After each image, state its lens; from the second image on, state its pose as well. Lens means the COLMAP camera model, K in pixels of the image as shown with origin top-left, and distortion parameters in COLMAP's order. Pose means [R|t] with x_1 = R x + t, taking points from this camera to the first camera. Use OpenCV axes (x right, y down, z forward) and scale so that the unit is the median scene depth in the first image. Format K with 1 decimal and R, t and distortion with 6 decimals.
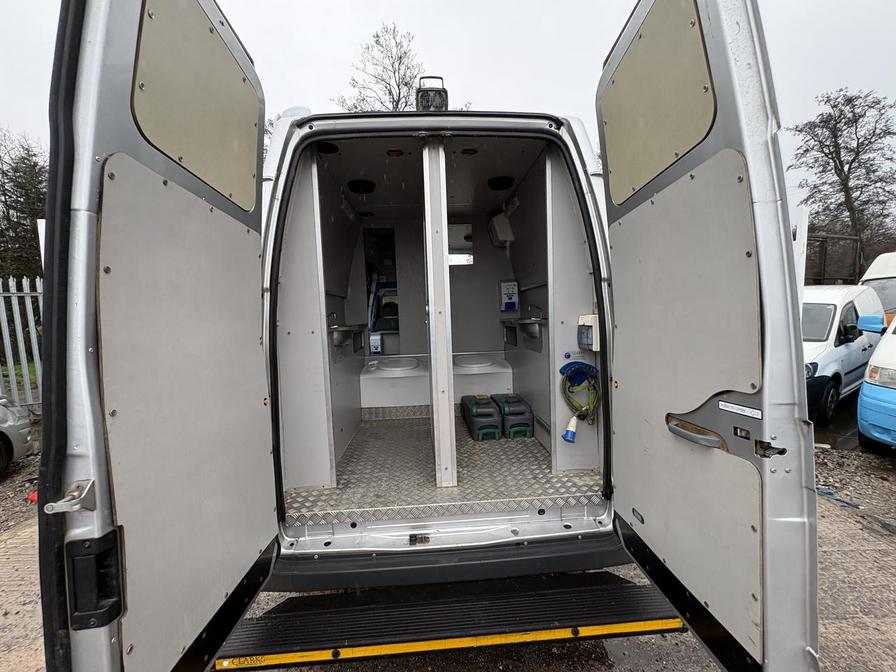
lens RADIAL K [[356.6, 0, 450.9], [0, 356.6, 338.9], [0, 0, 1]] dist [0.000245, 0.000137]
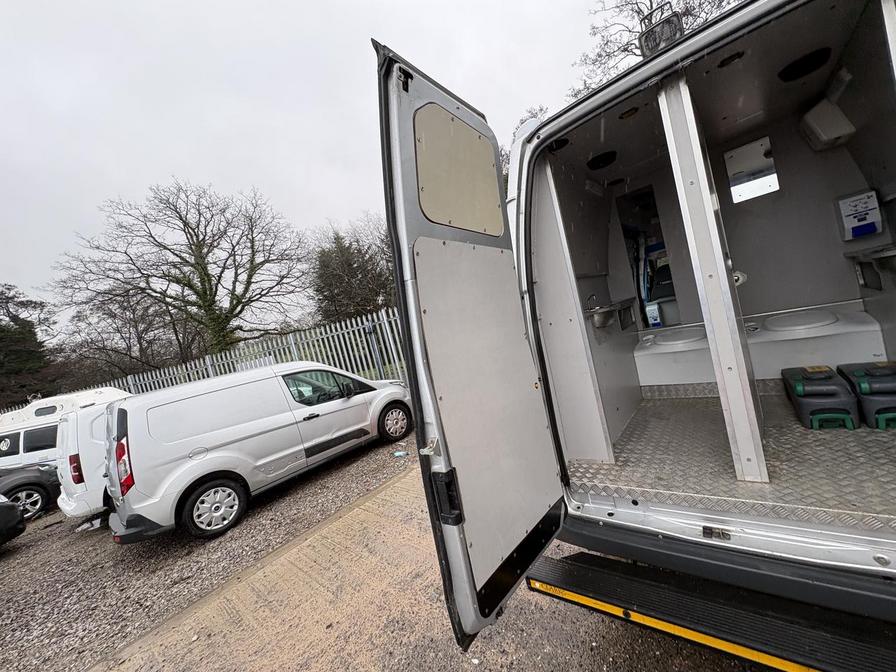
lens RADIAL K [[356.6, 0, 447.3], [0, 356.6, 340.8], [0, 0, 1]] dist [0.000245, 0.000137]
pose [[0.716817, -0.100359, -0.690001, 0.088868], [0.150163, 0.988586, 0.012212, -0.026620], [0.680900, -0.112367, 0.723705, -0.049060]]
